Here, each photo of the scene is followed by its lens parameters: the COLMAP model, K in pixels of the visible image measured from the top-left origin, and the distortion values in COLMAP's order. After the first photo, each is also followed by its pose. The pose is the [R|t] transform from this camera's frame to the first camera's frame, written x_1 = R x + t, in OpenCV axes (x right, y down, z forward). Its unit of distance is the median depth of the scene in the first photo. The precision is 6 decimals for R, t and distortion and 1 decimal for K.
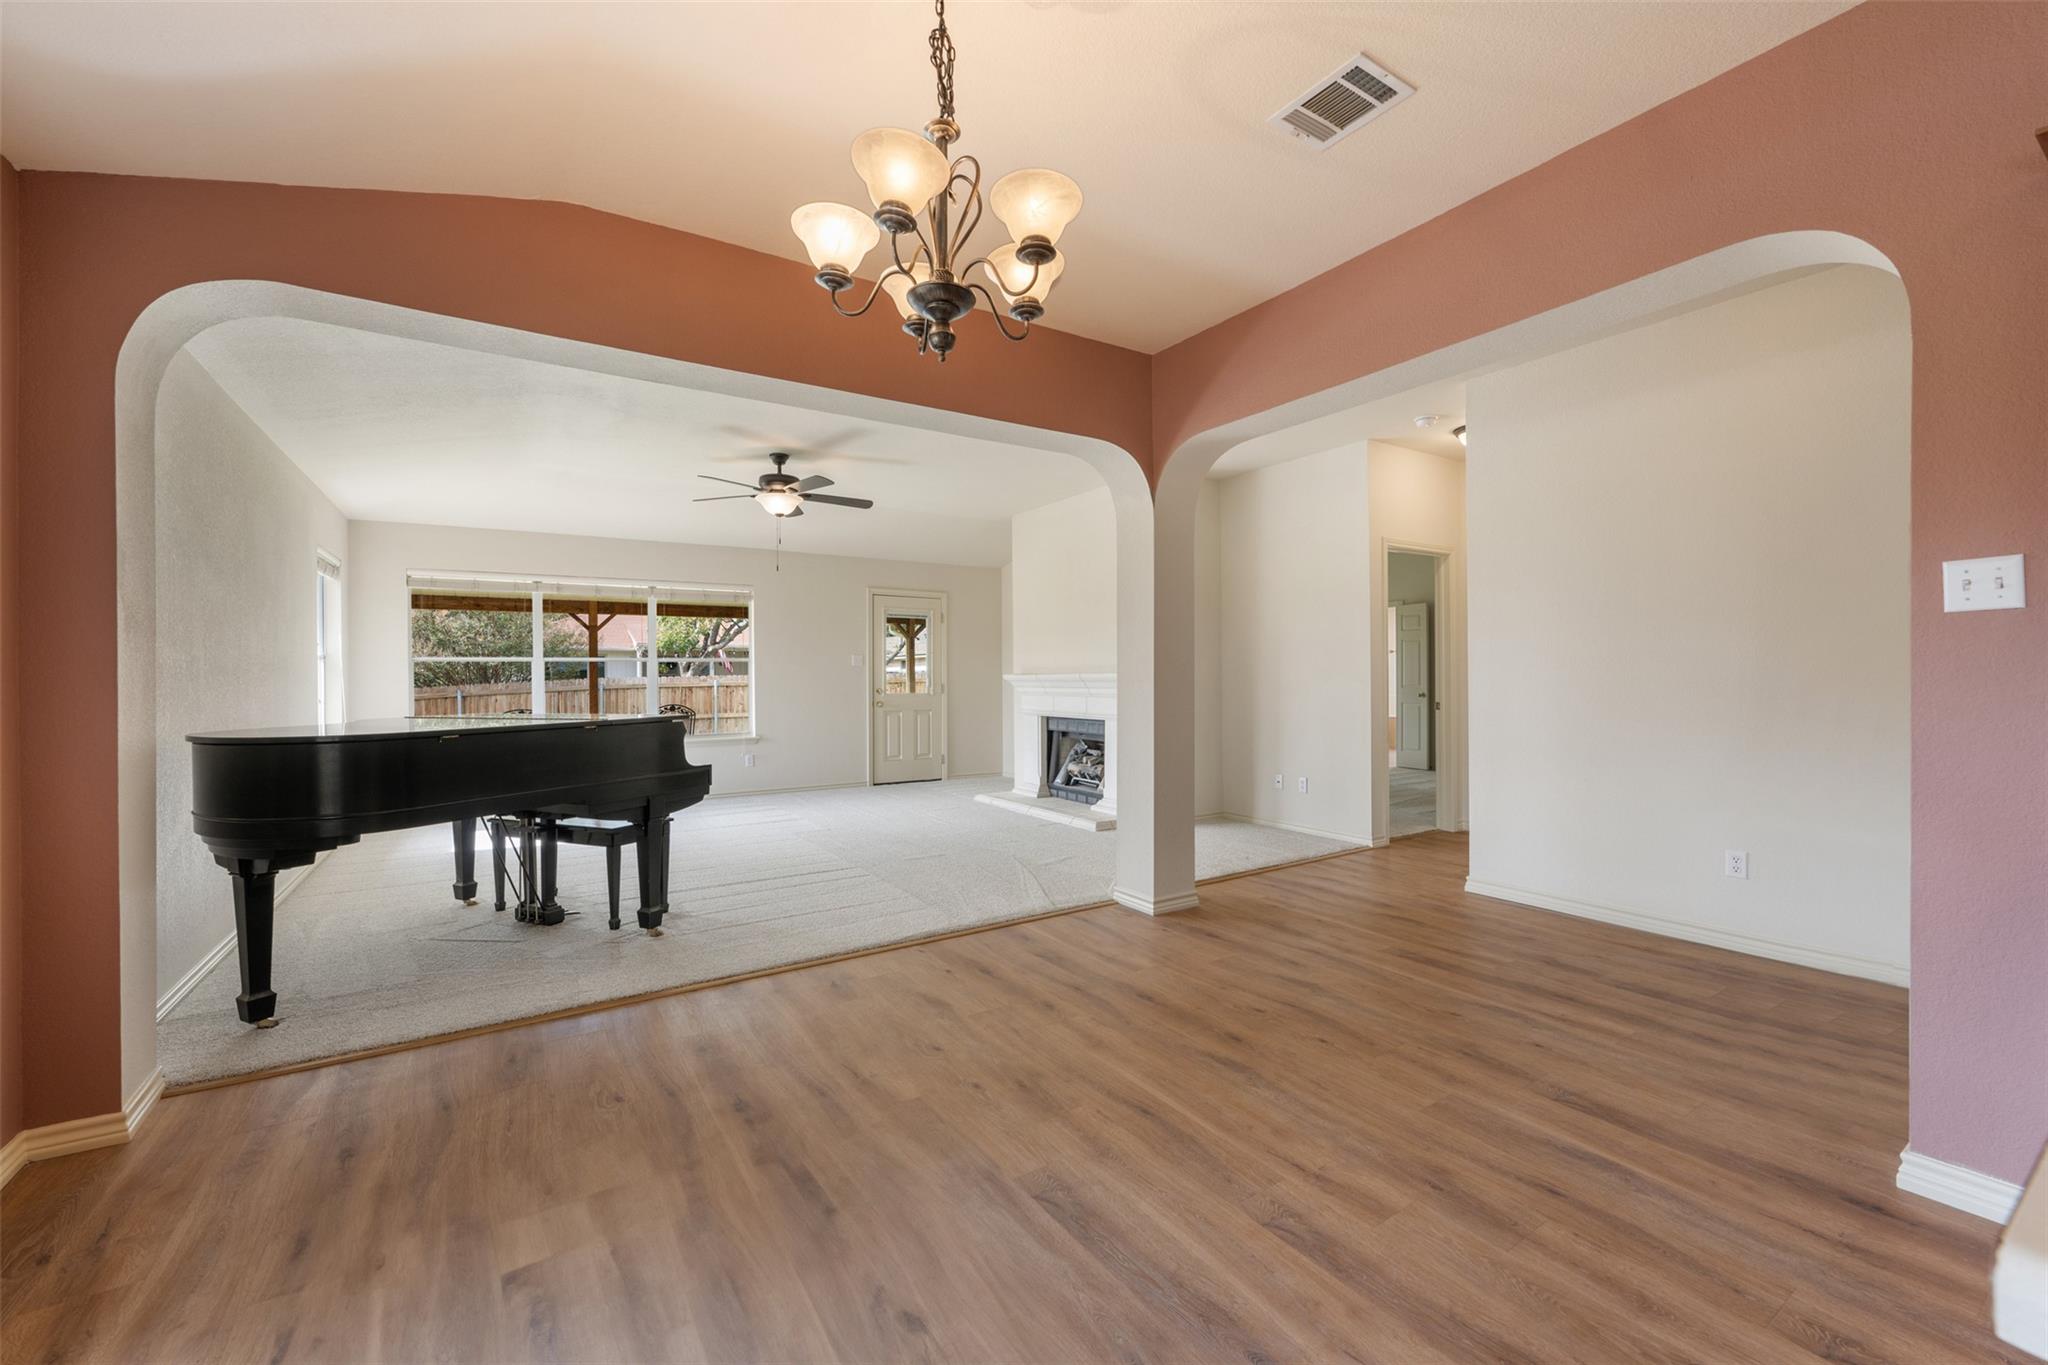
lens RADIAL K [[808.1, 0, 1024.3], [0, 808.1, 678.4], [0, 0, 1]] dist [-0.000217, 0.000039]
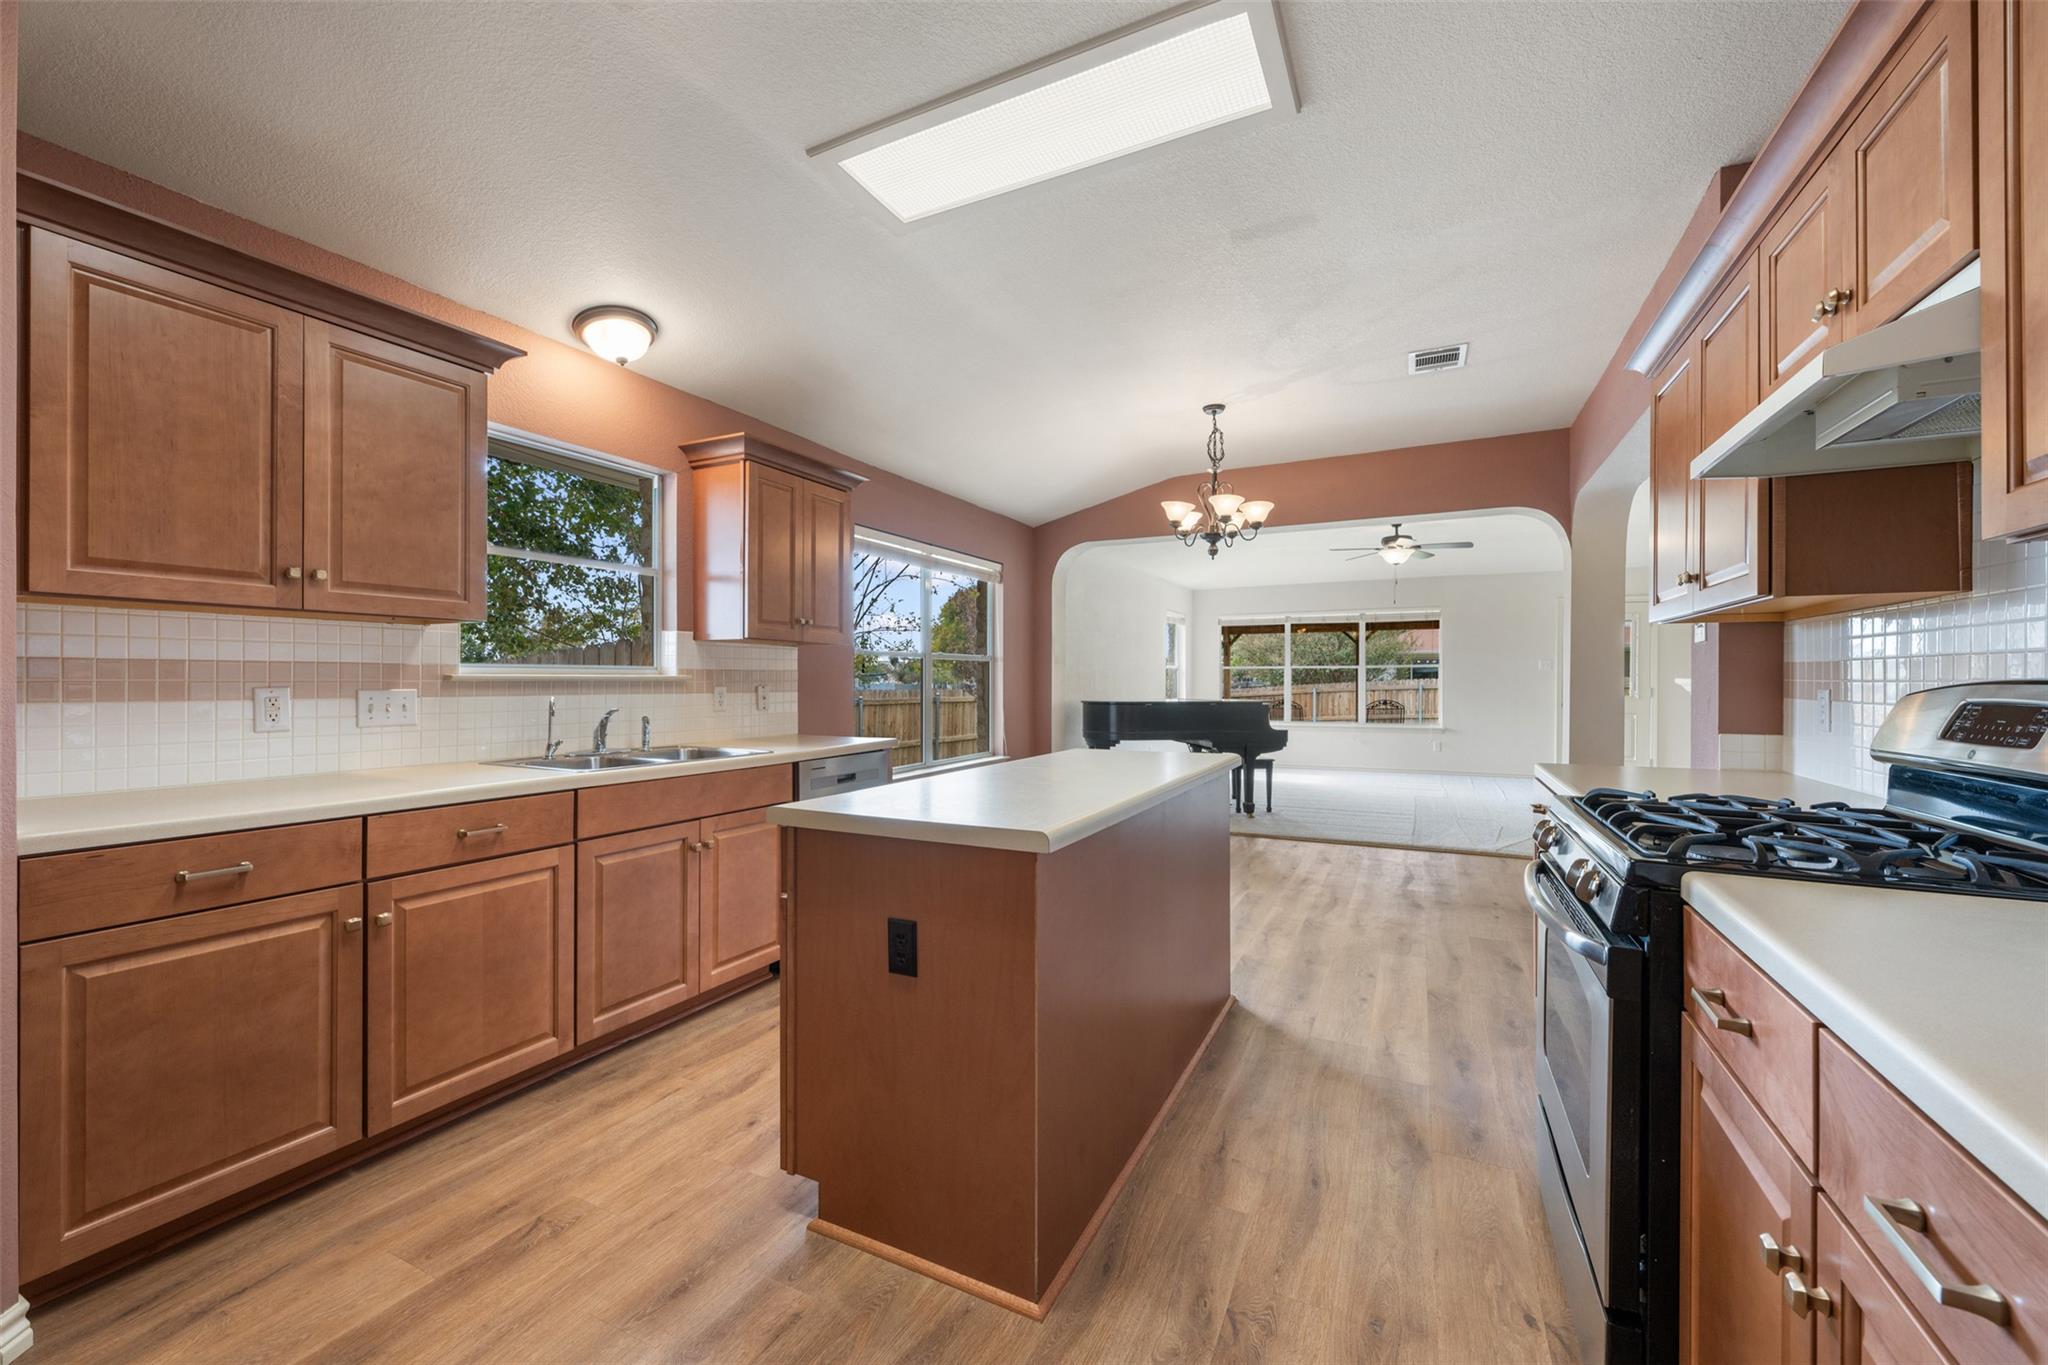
lens RADIAL K [[808.1, 0, 1020.4], [0, 808.1, 684.2], [0, 0, 1]] dist [-0.000217, 0.000039]
pose [[0.507237, 0.013133, -0.861706, 0.446960], [-0.007338, 0.999913, 0.010921, -0.003391], [0.861775, 0.000783, 0.507290, -0.207669]]
